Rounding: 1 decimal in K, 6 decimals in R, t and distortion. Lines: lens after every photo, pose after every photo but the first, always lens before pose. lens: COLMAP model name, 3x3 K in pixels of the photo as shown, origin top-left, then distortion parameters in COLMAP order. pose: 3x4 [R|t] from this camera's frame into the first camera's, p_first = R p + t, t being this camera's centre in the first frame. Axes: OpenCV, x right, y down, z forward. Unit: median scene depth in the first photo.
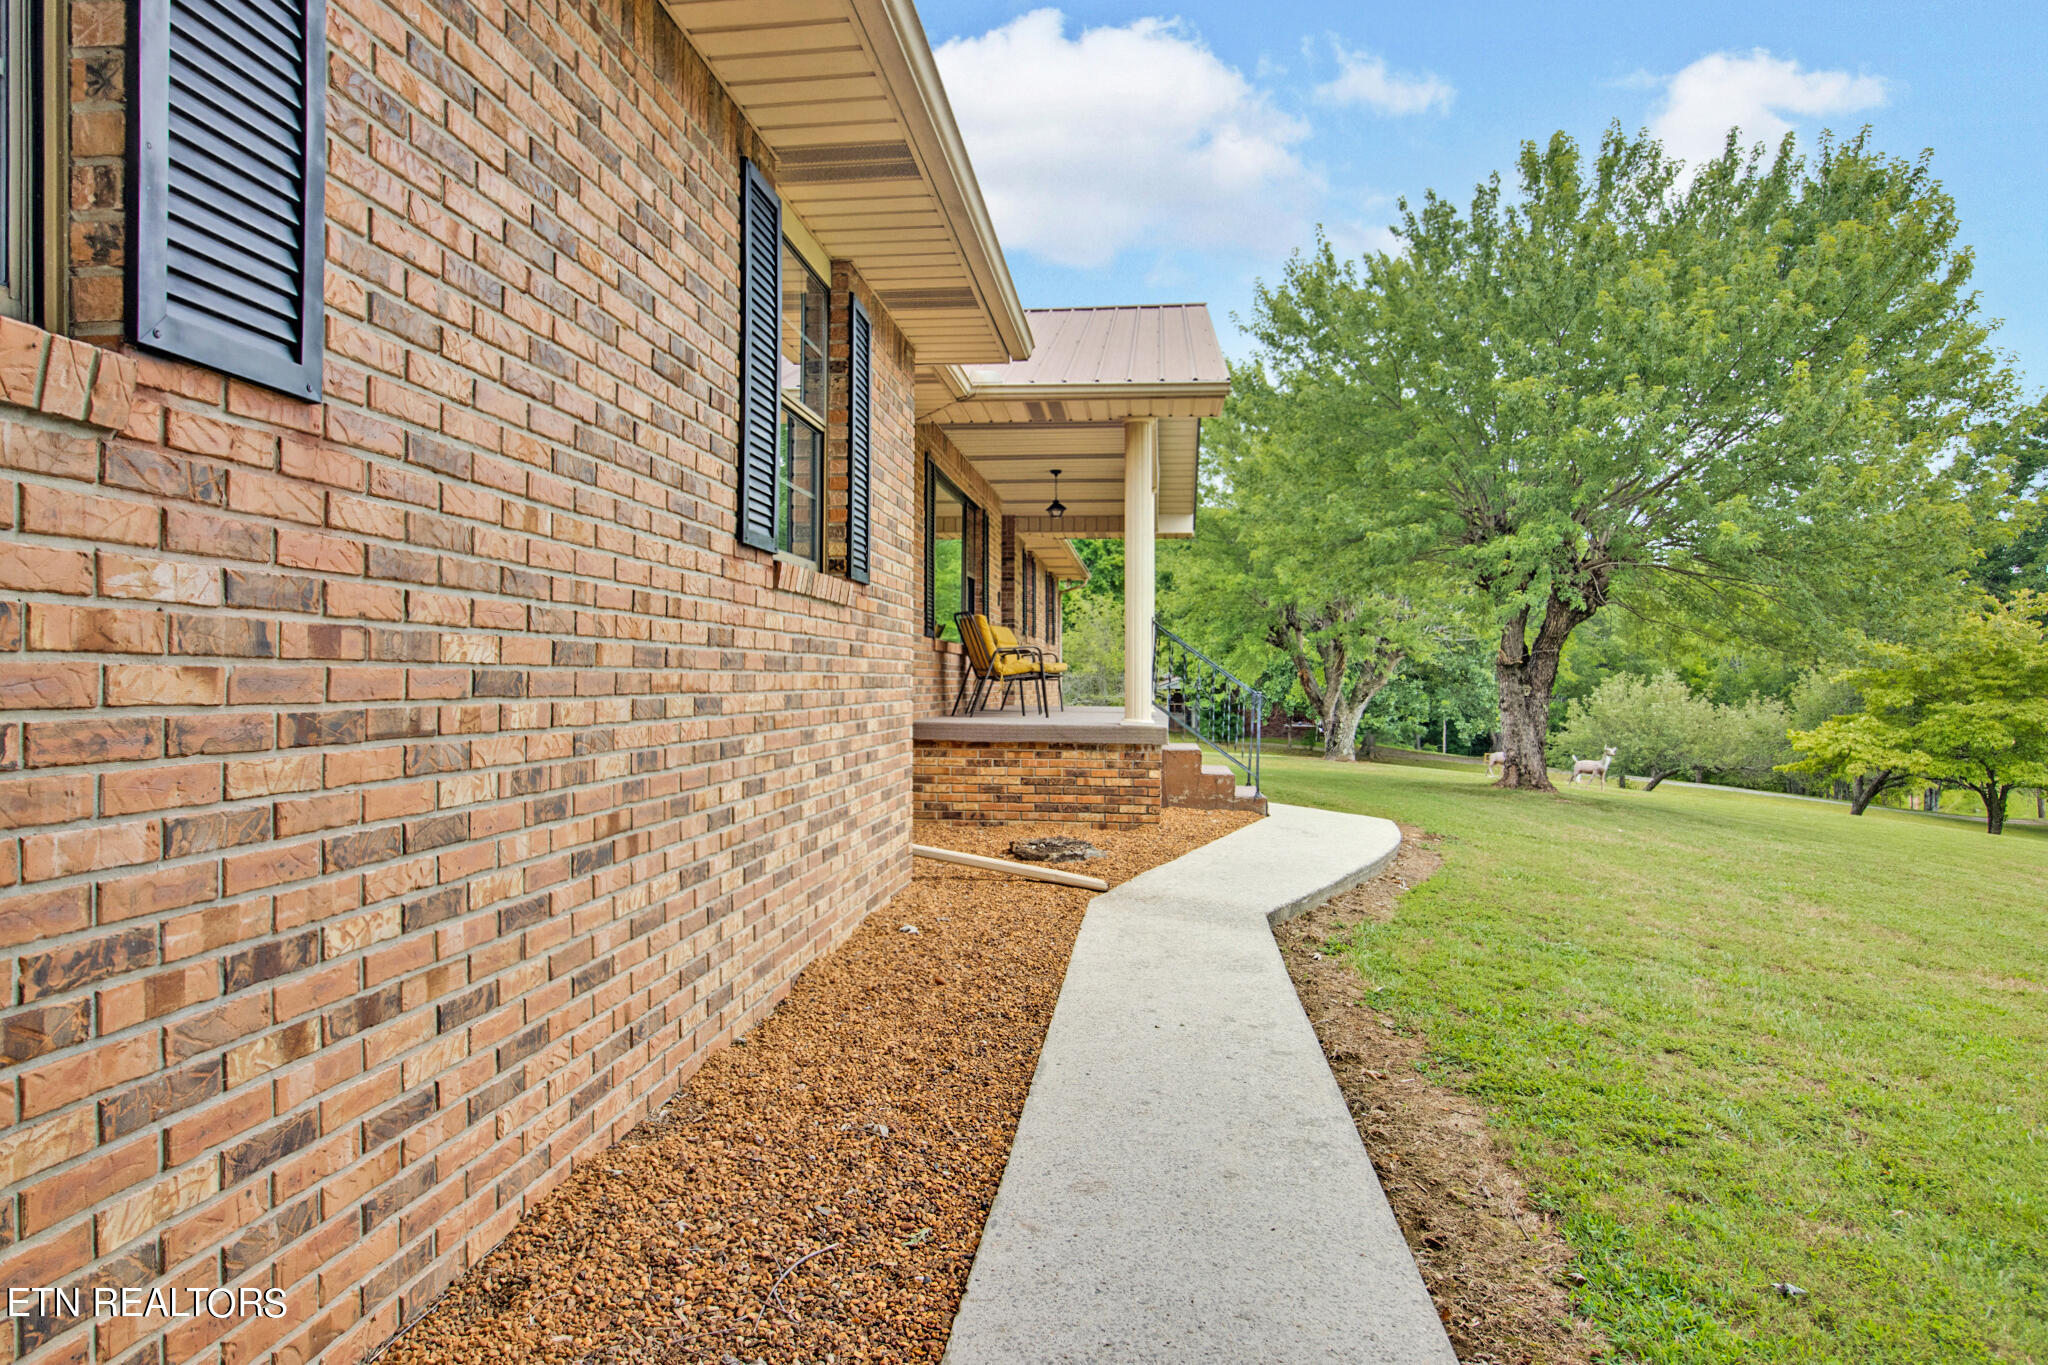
lens RADIAL K [[1283.1, 0, 1022.2], [0, 1283.1, 684.2], [0, 0, 1]] dist [0.001641, -0.000061]
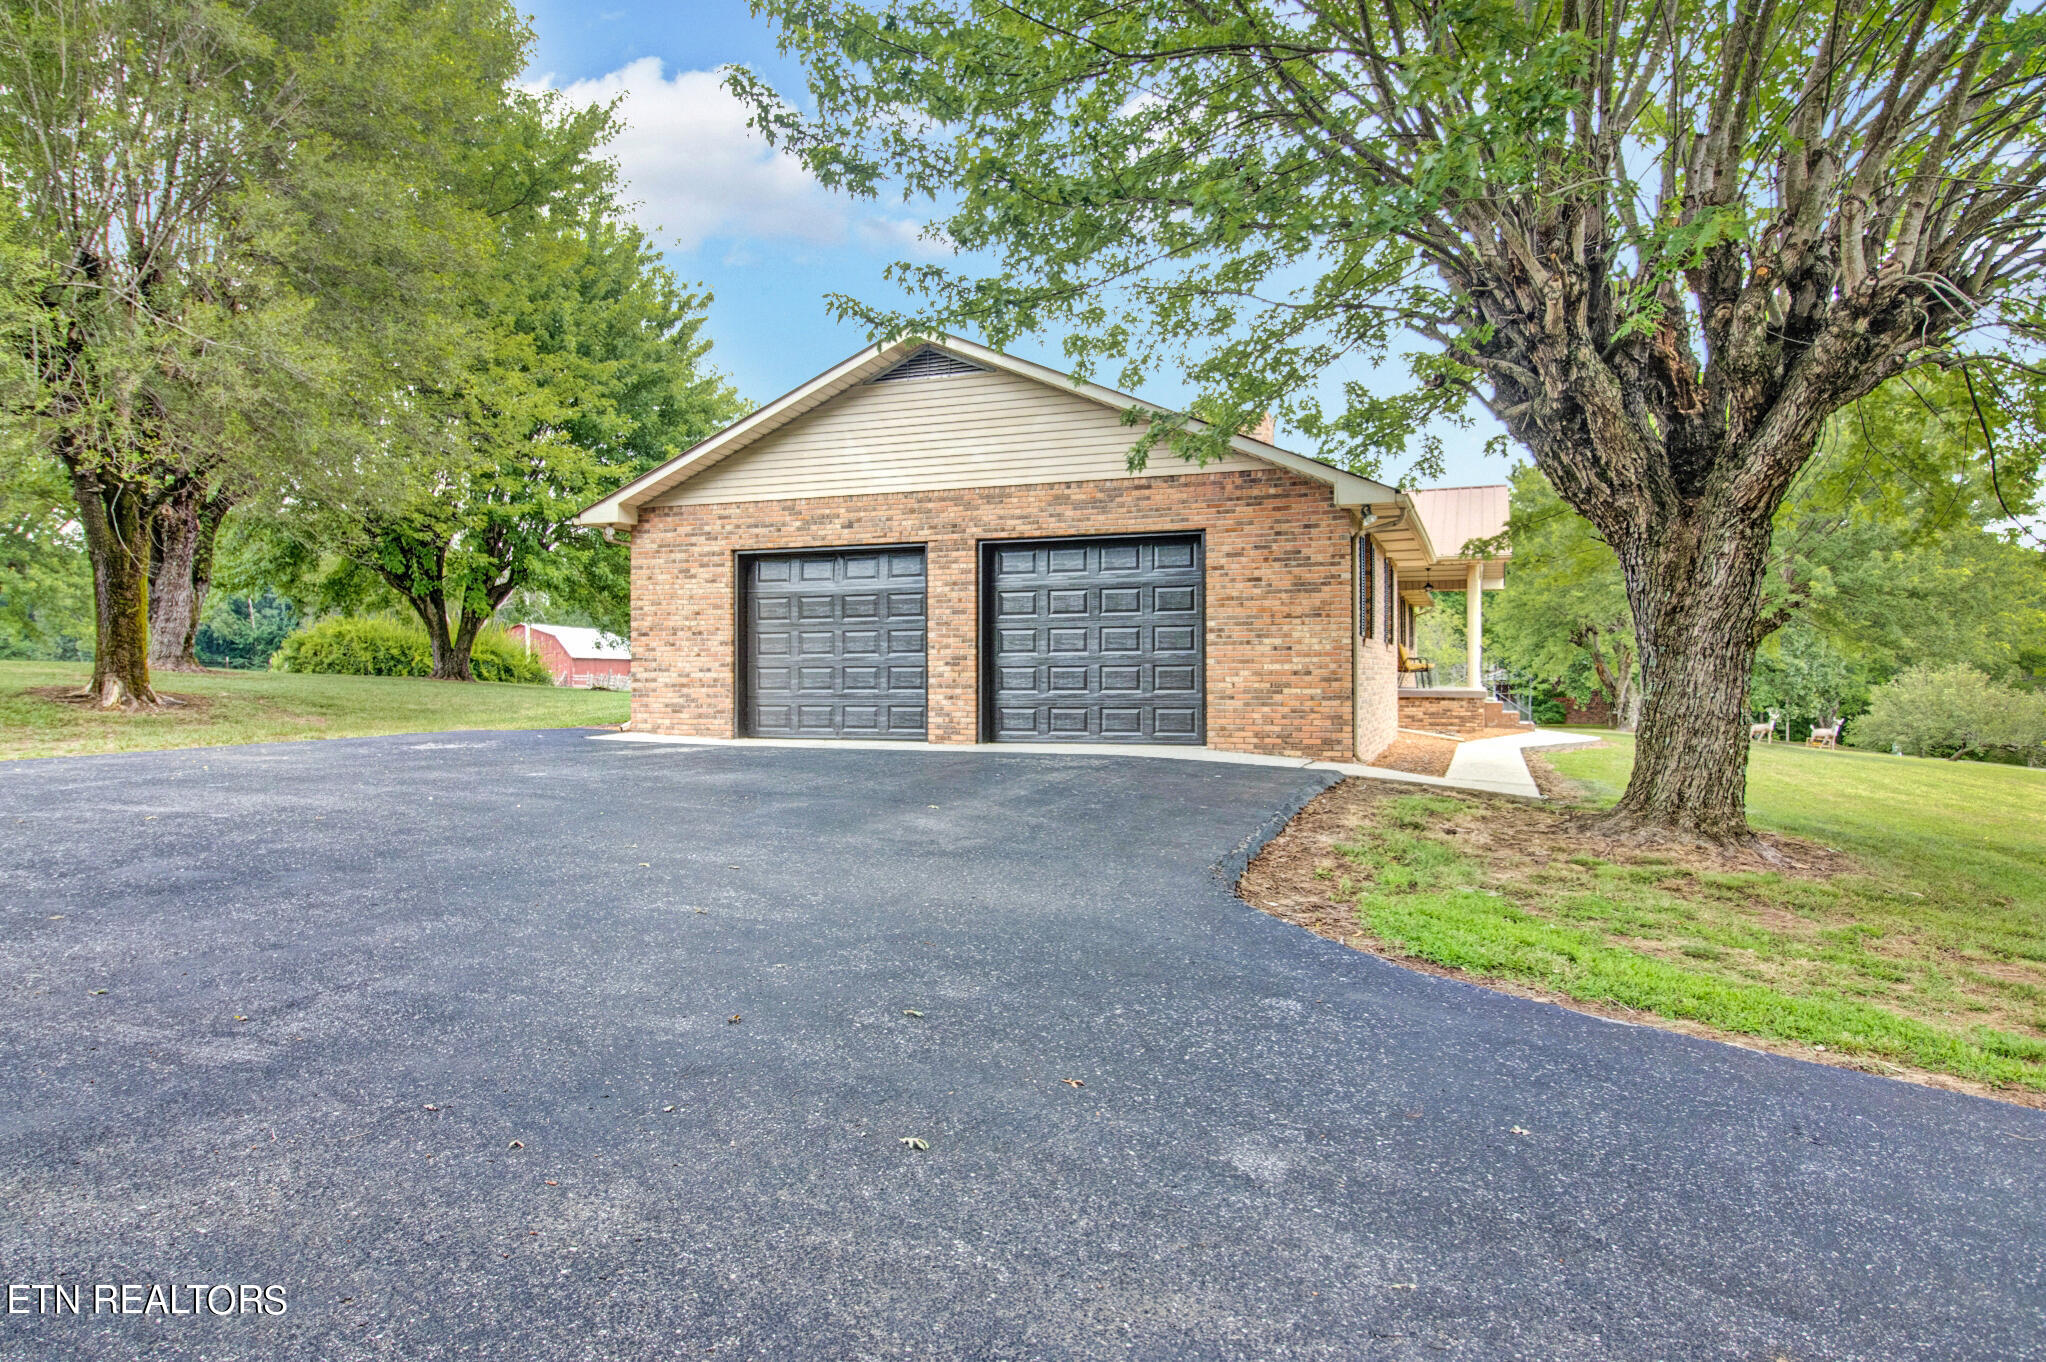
lens RADIAL K [[1281.8, 0, 1020.2], [0, 1281.8, 681.5], [0, 0, 1]] dist [0.001641, -0.000061]
pose [[0.970609, -0.005864, -0.240589, -0.044575], [0.006468, 0.999978, 0.001722, 0.001520], [0.240574, -0.003227, 0.970626, -0.437814]]
